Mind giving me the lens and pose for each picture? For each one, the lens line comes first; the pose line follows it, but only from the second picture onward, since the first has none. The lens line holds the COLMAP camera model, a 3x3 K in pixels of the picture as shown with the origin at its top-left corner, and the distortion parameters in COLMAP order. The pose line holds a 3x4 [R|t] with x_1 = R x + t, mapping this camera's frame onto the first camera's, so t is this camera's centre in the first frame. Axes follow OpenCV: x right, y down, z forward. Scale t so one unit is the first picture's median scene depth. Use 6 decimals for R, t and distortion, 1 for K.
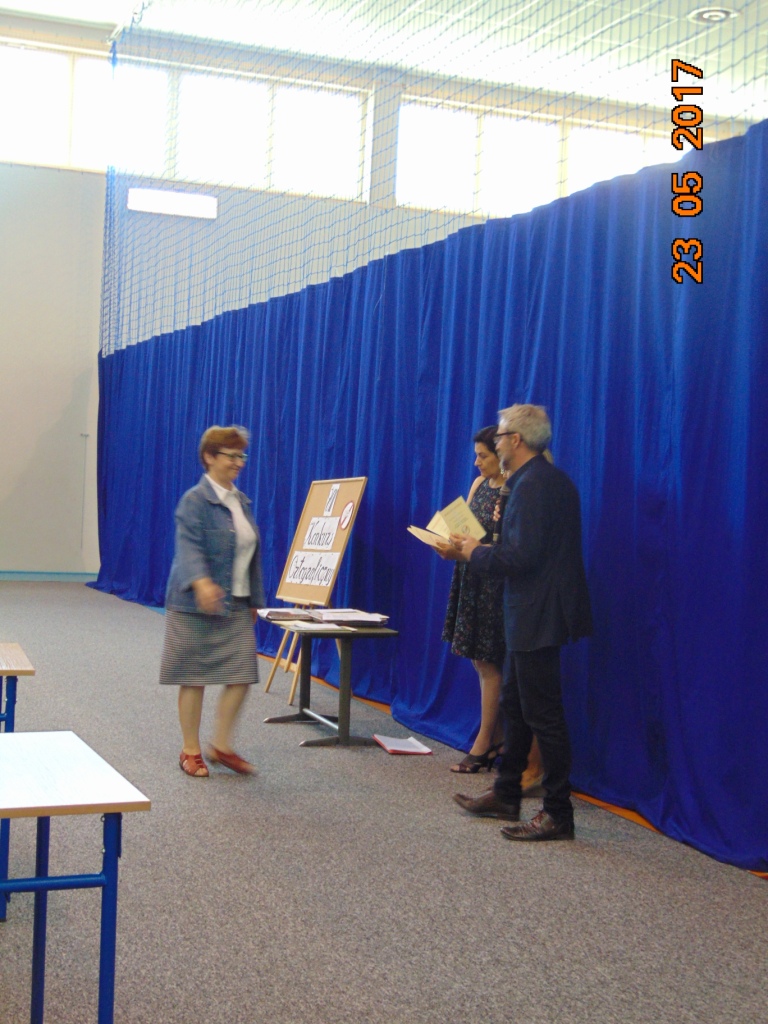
lens RADIAL K [[1505.5, 0, 370.5], [0, 1505.5, 500.4], [0, 0, 1]] dist [-0.011959, 0.000000]
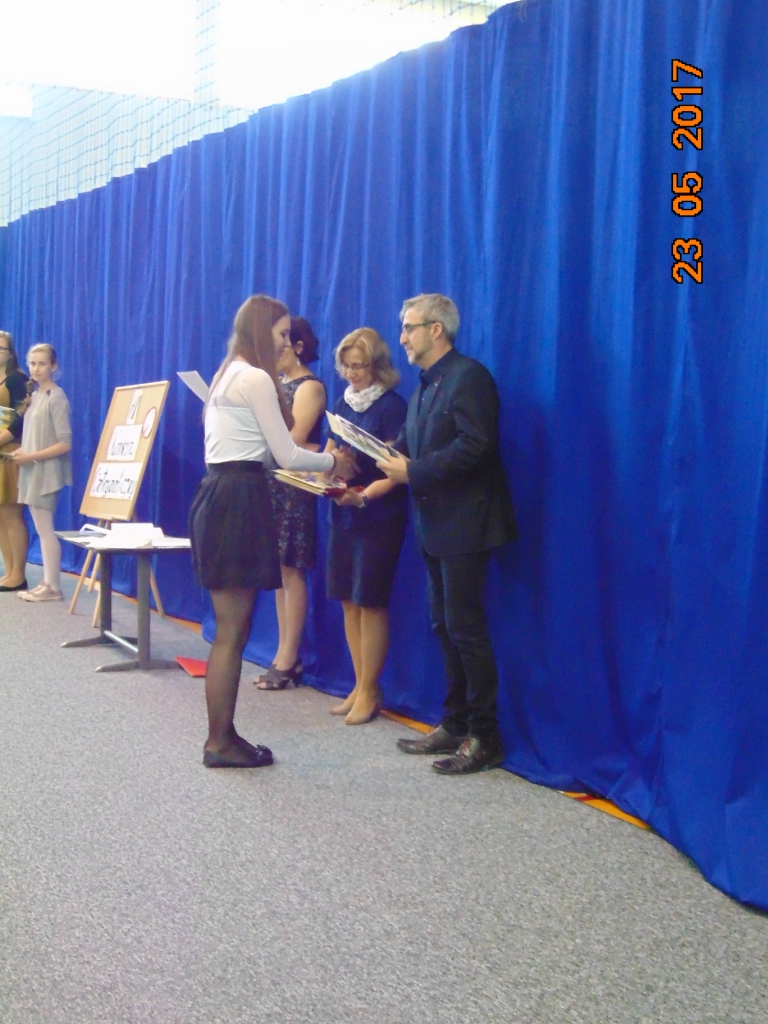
lens RADIAL K [[1505.5, 0, 377.5], [0, 1505.5, 509.0], [0, 0, 1]] dist [-0.011959, 0.000000]
pose [[0.994409, -0.025237, 0.102541, 0.047149], [0.018678, 0.997747, 0.064432, 0.009871], [-0.103936, -0.062156, 0.992640, 0.100123]]
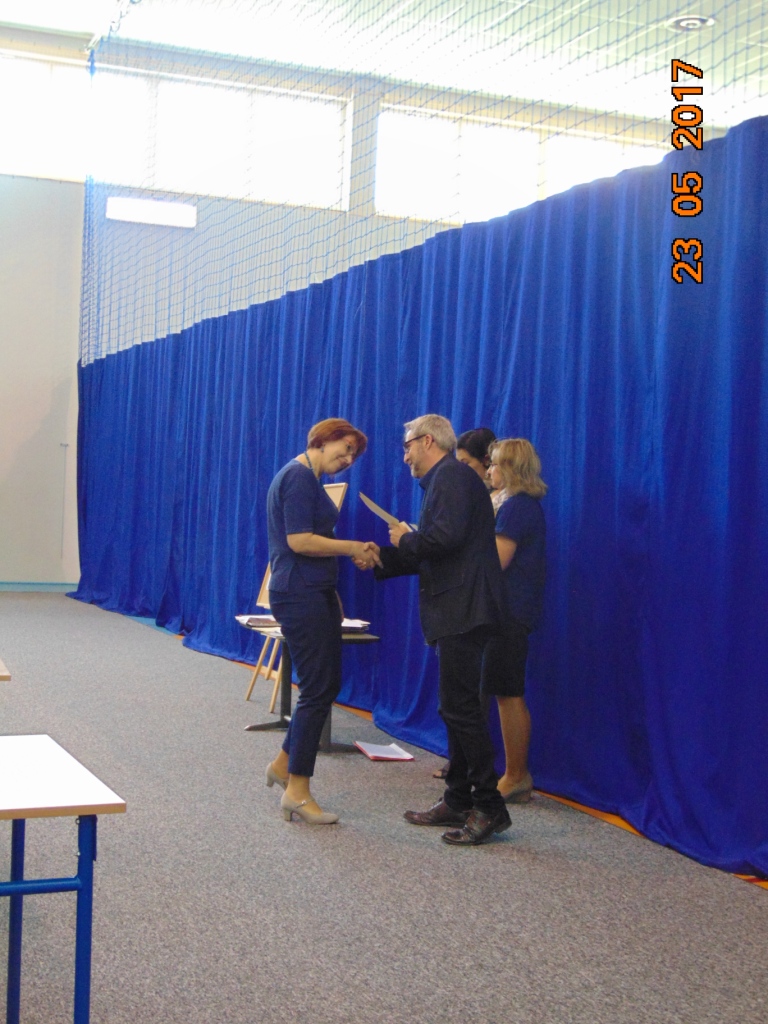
lens RADIAL K [[1505.5, 0, 371.3], [0, 1505.5, 502.3], [0, 0, 1]] dist [-0.011959, 0.000000]
pose [[0.999904, -0.005328, 0.012823, 0.001149], [0.005399, 0.999970, -0.005493, 0.004725], [-0.012794, 0.005562, 0.999903, 0.007074]]
